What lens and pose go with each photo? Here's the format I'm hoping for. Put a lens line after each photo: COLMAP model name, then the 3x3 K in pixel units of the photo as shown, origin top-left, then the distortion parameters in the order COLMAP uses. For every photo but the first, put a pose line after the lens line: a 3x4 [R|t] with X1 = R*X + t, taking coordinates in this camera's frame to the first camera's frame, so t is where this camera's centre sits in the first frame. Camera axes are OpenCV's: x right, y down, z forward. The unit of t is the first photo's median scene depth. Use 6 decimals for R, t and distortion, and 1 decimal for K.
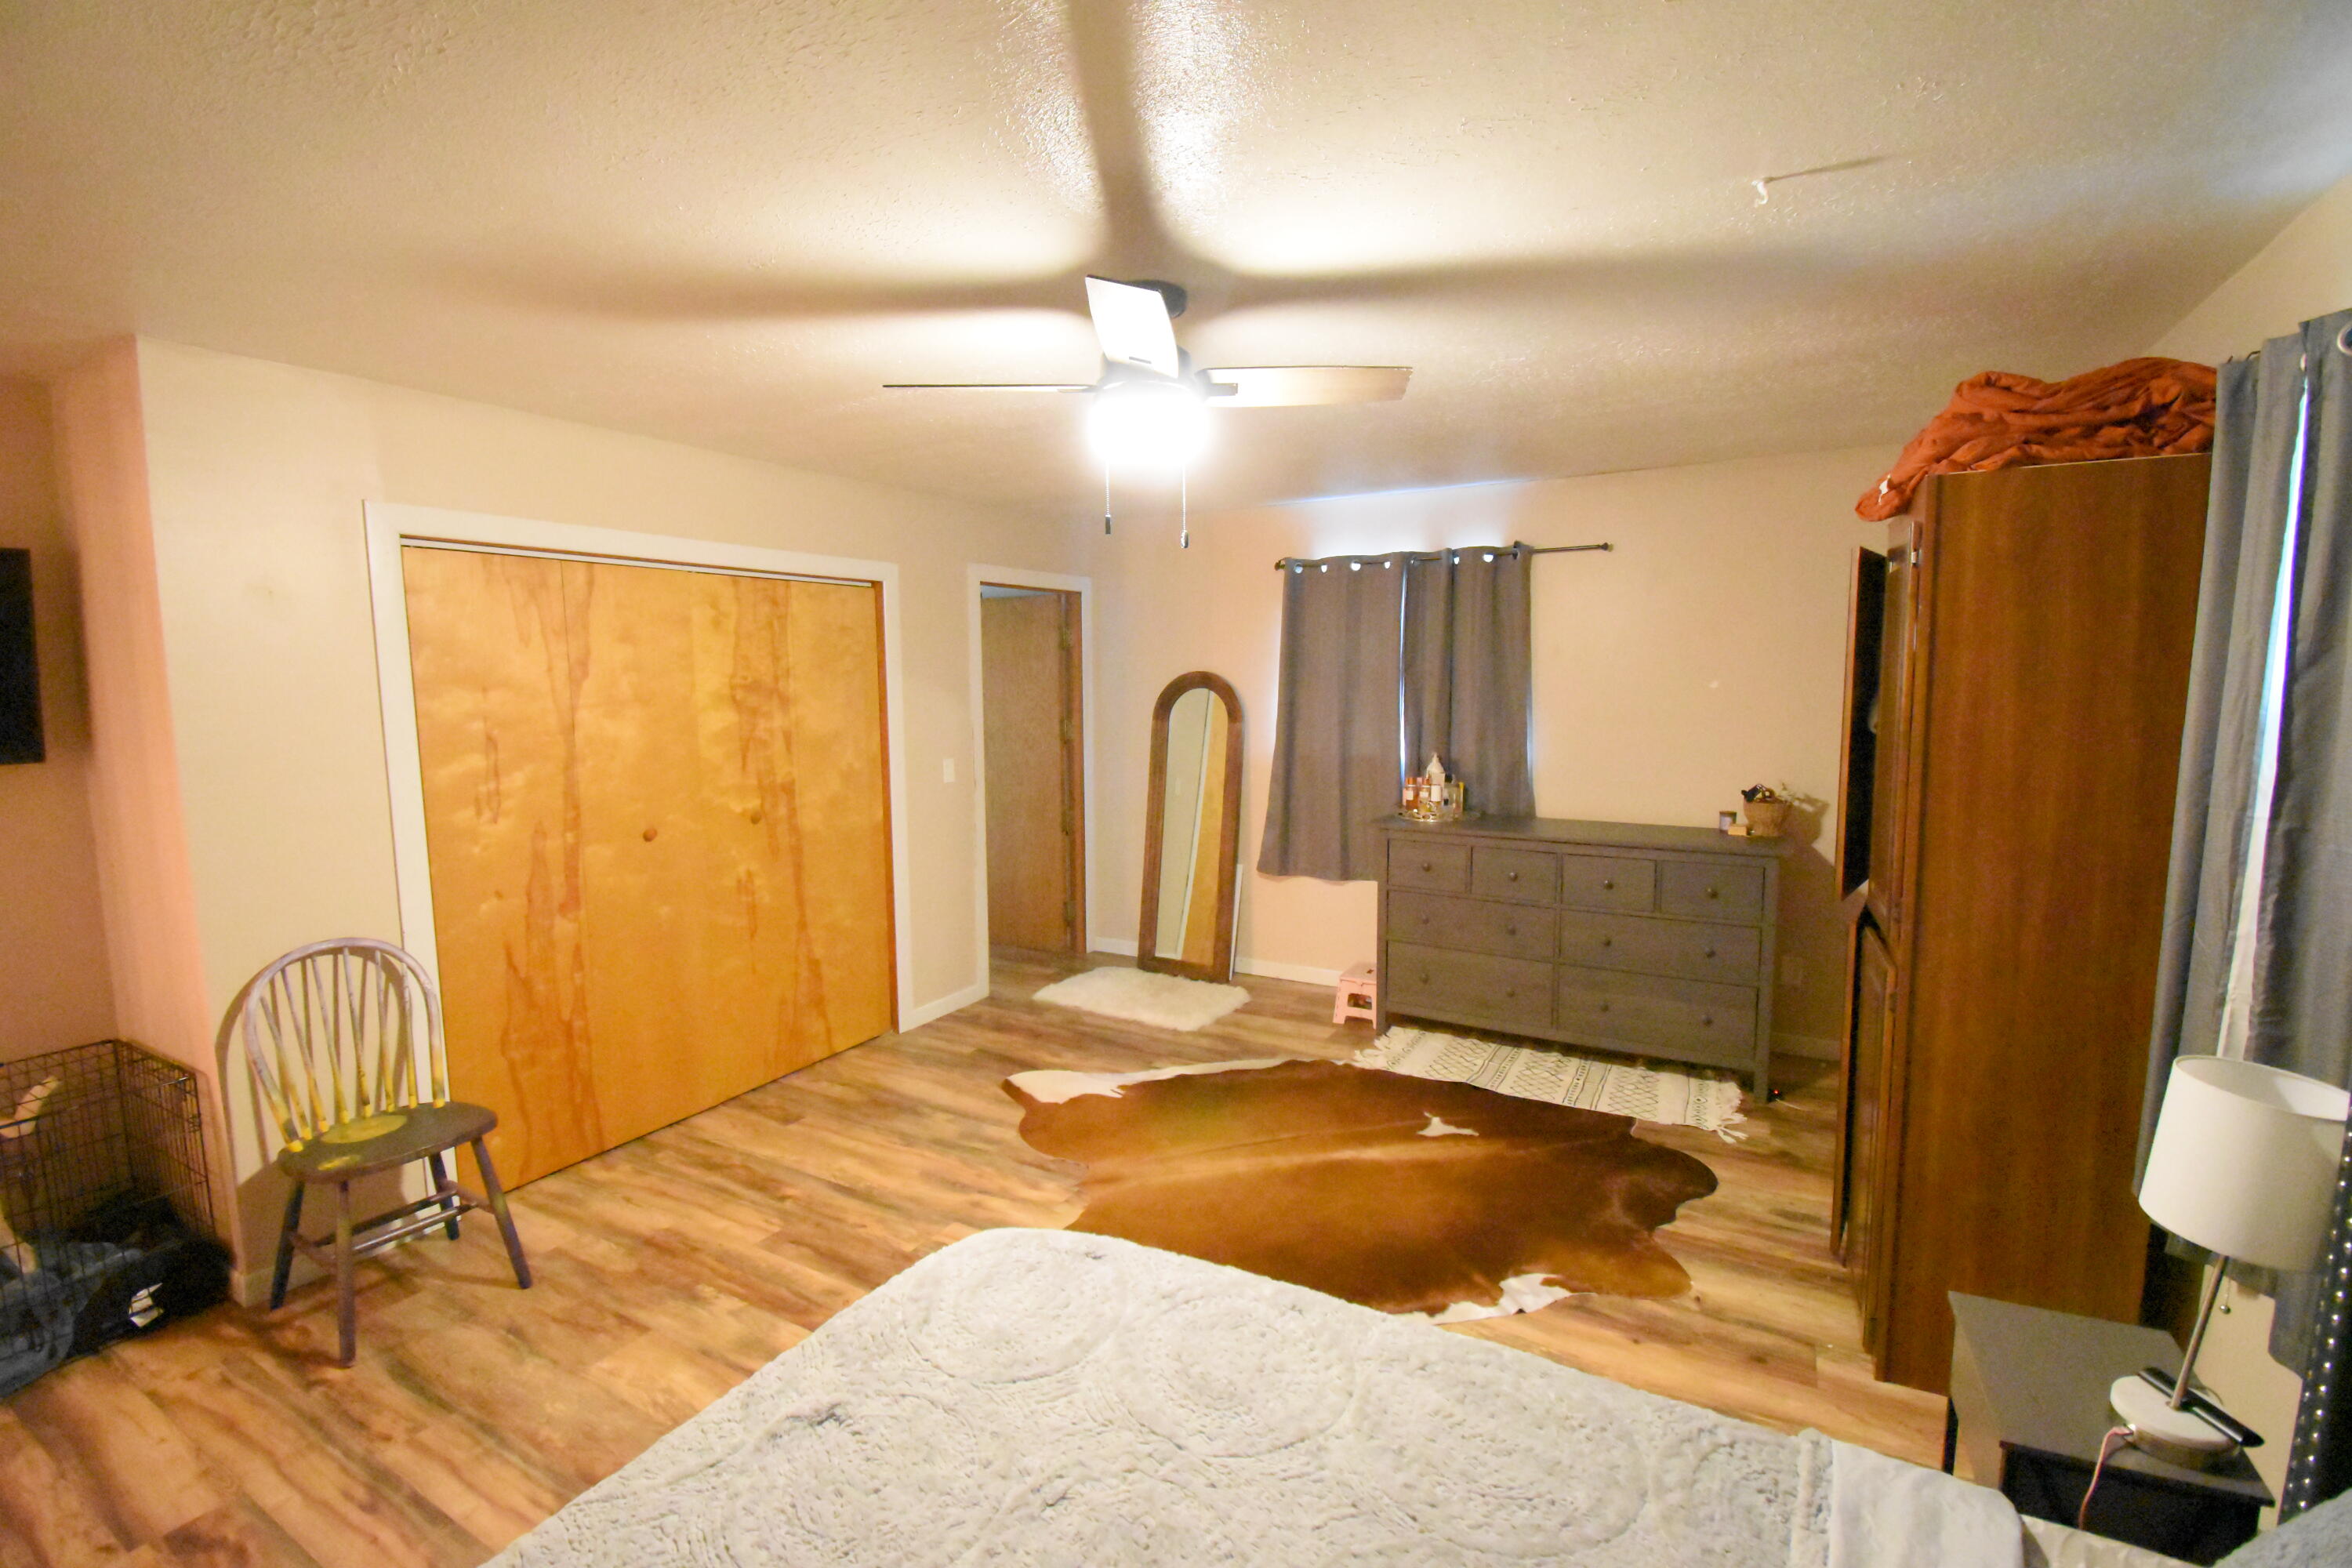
lens RADIAL K [[1036.1, 0, 1174.2], [0, 1036.1, 782.2], [0, 0, 1]] dist [0.017965, -0.023698]
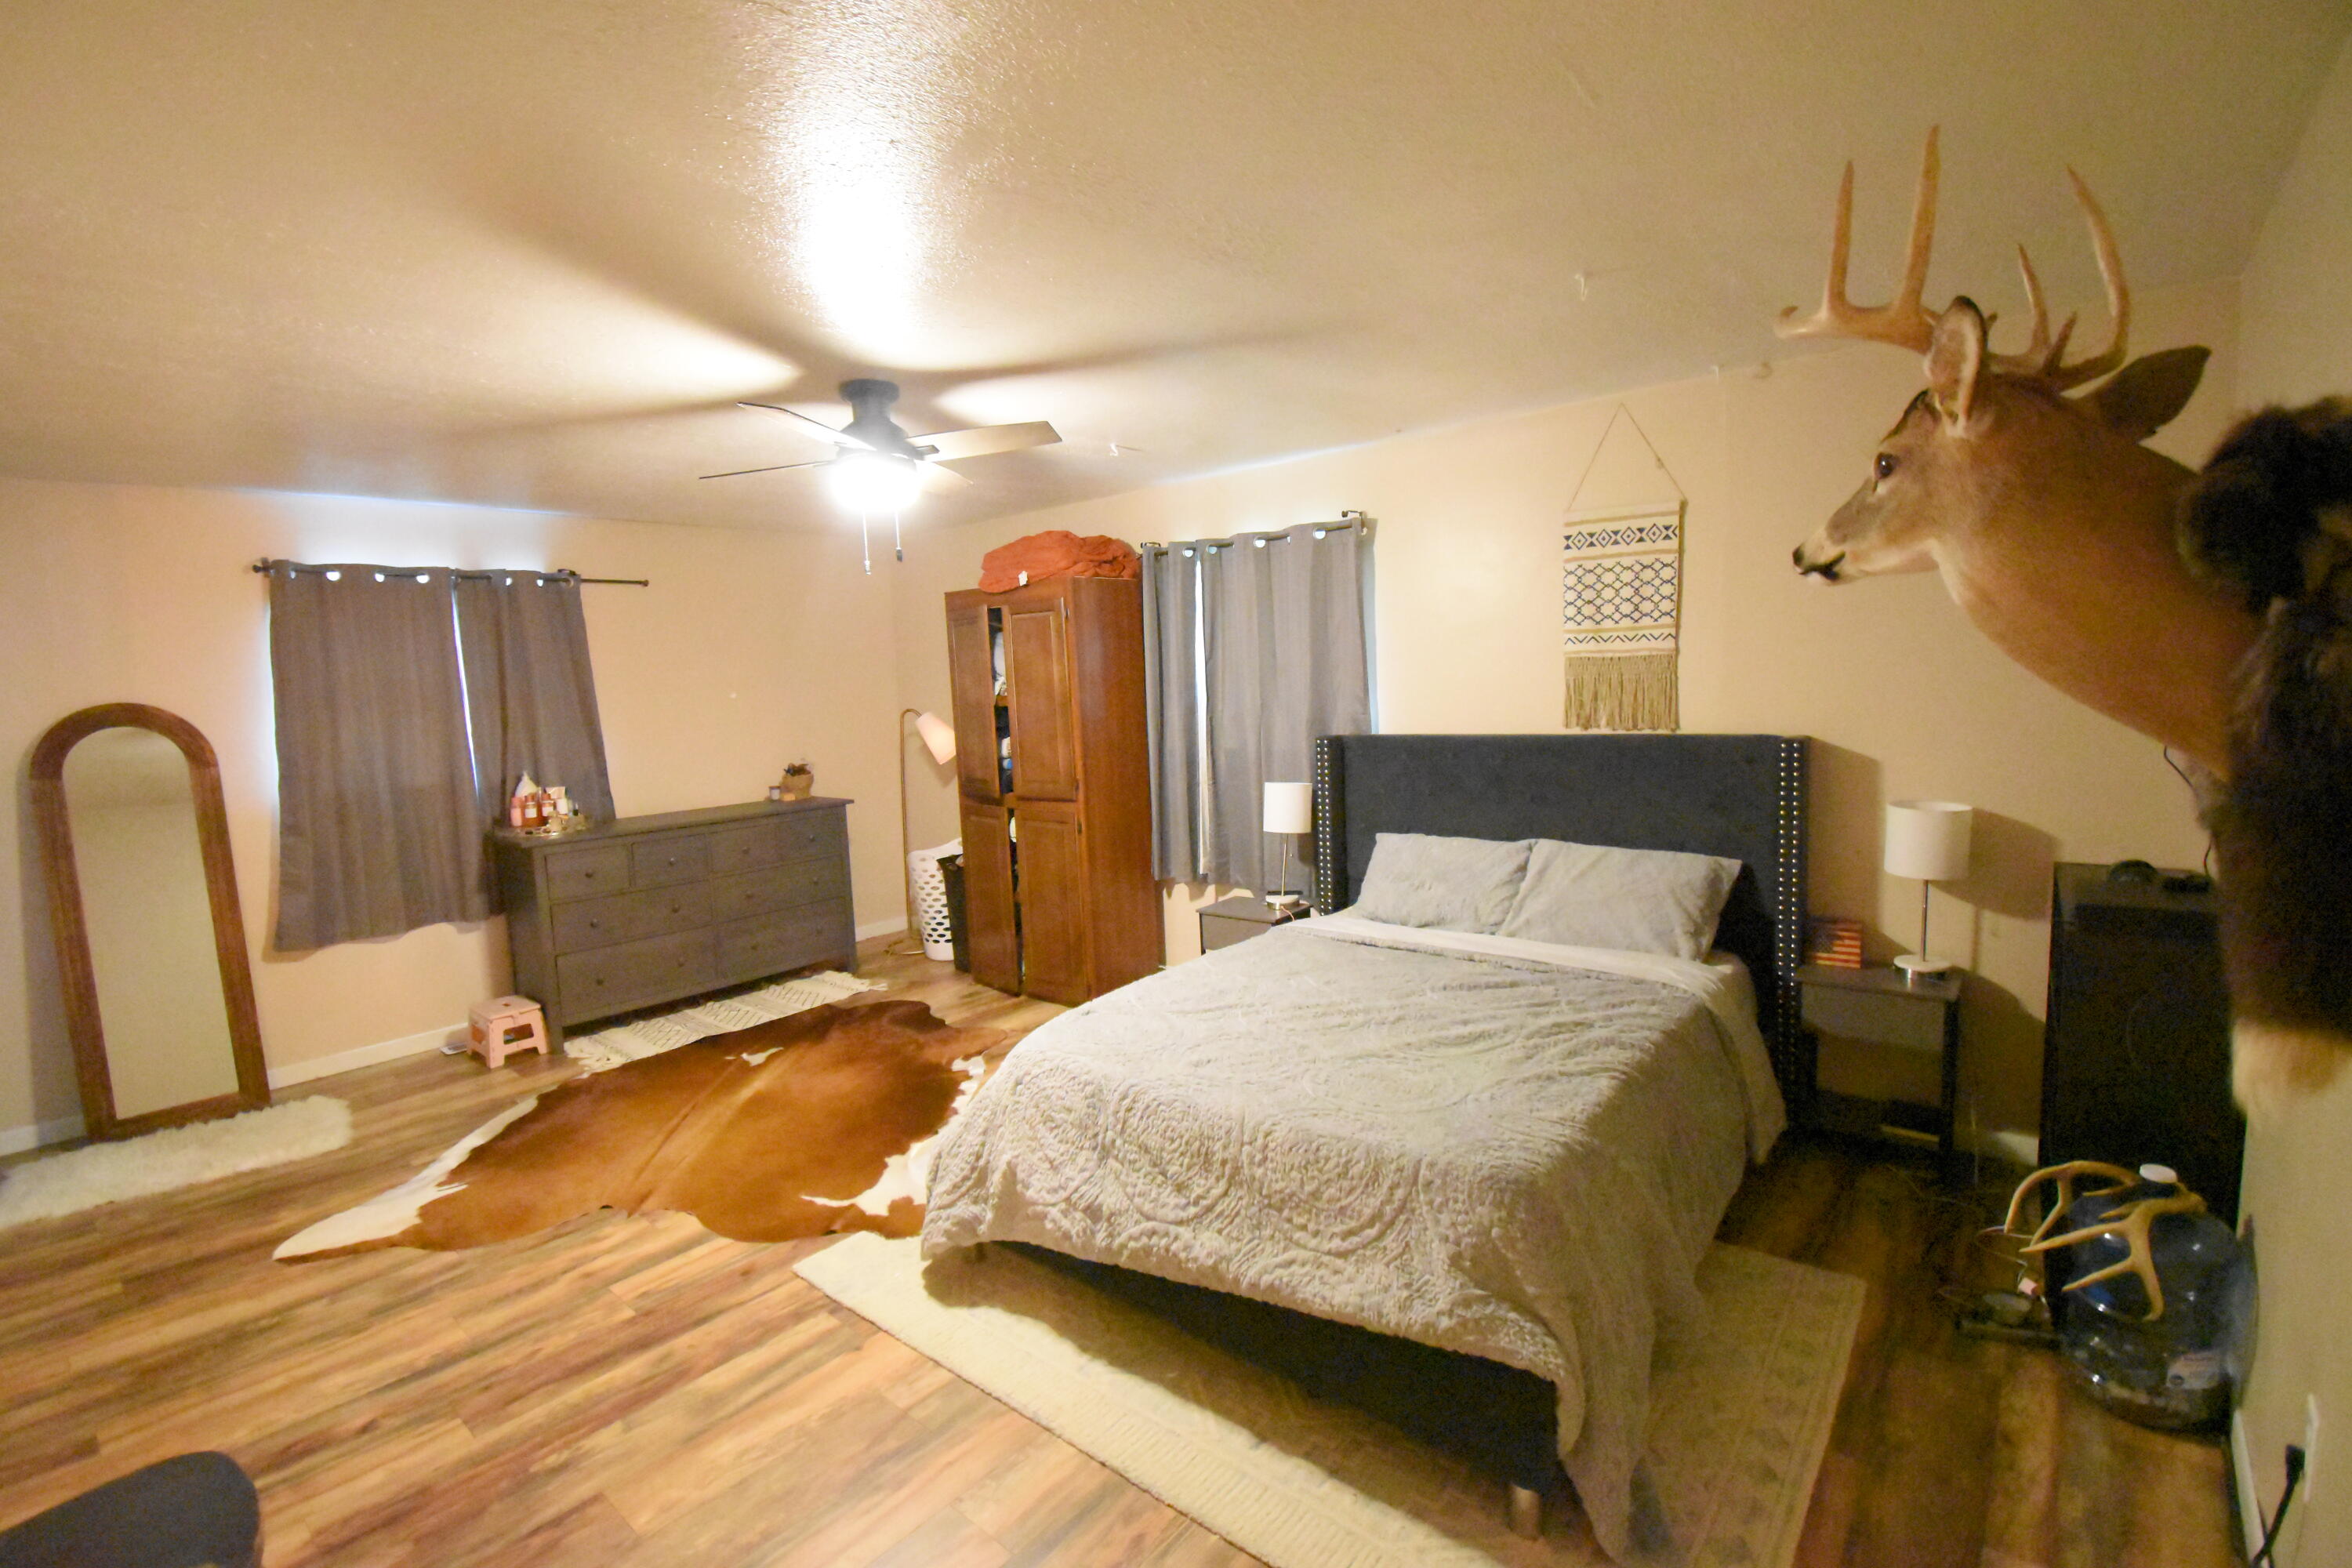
lens RADIAL K [[1036.1, 0, 1174.2], [0, 1036.1, 782.2], [0, 0, 1]] dist [0.017965, -0.023698]
pose [[0.185029, -0.098928, 0.977741, -0.725172], [0.144599, 0.986832, 0.072484, 0.000006], [-0.972037, 0.127969, 0.196897, 0.224562]]
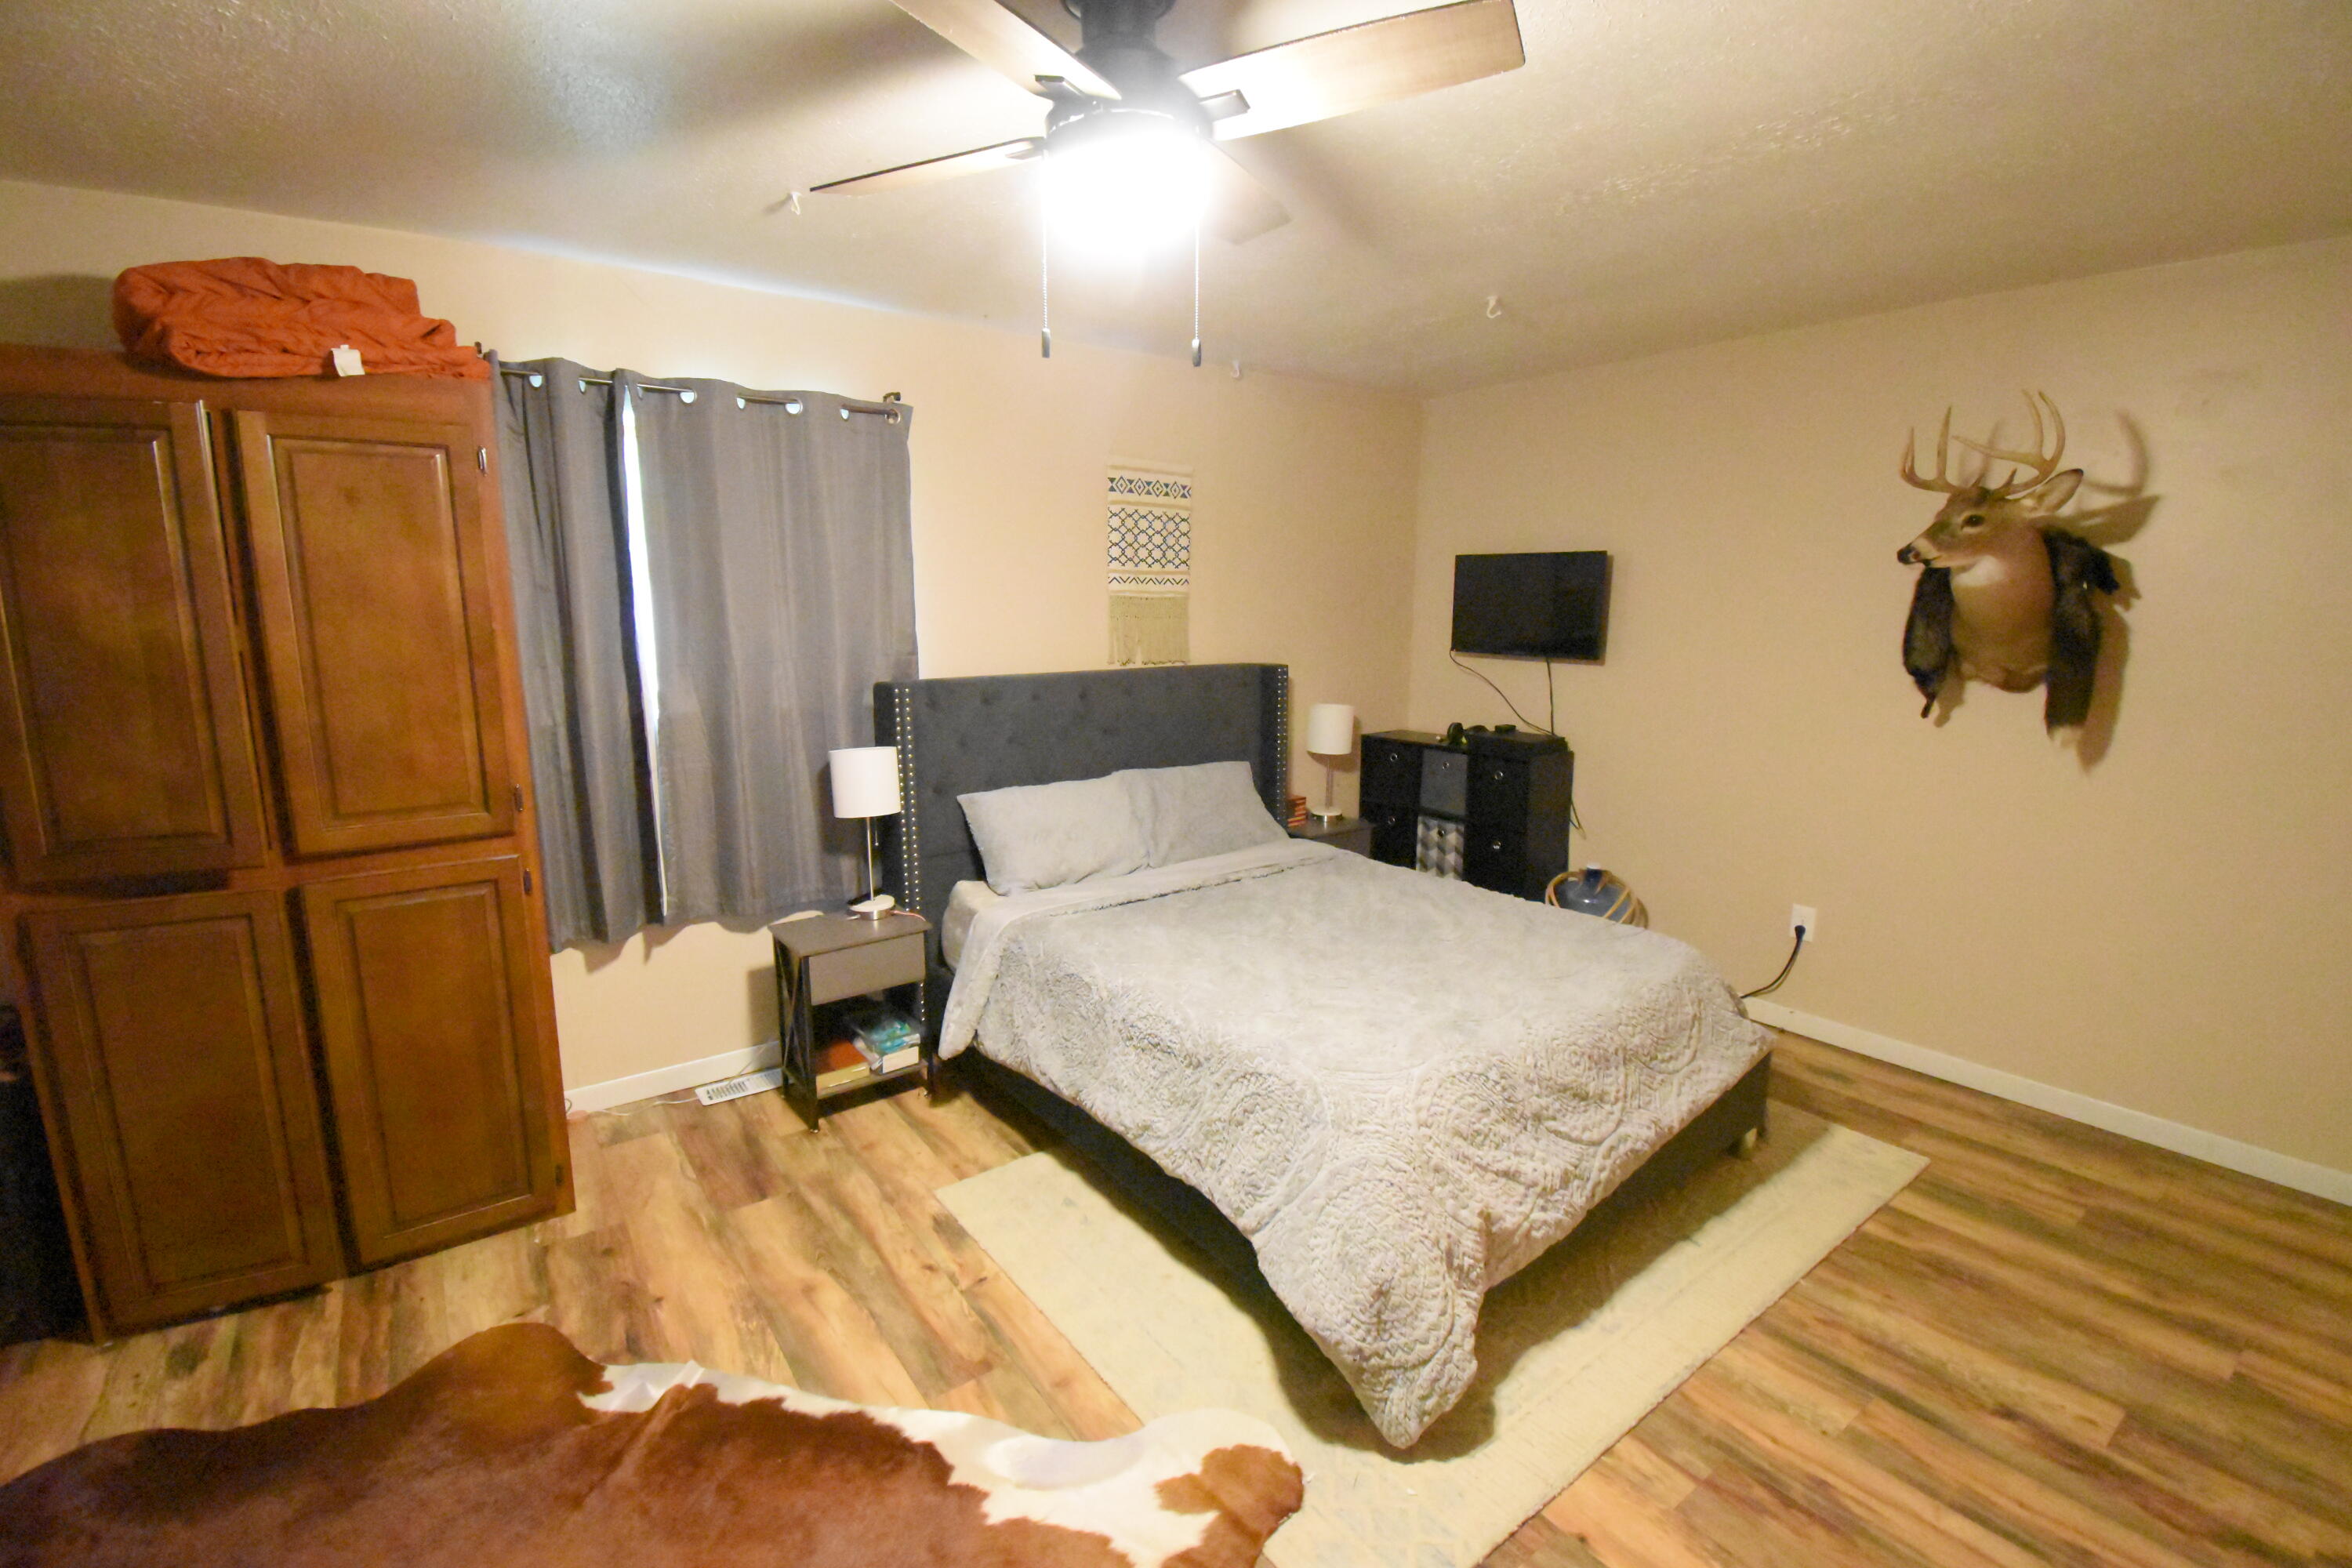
lens RADIAL K [[1036.1, 0, 1174.2], [0, 1036.1, 782.2], [0, 0, 1]] dist [0.017965, -0.023698]
pose [[-0.911505, -0.064140, 0.406257, -0.198906], [0.050811, 0.962637, 0.265984, -0.079852], [-0.408138, 0.263089, -0.874190, 0.926129]]
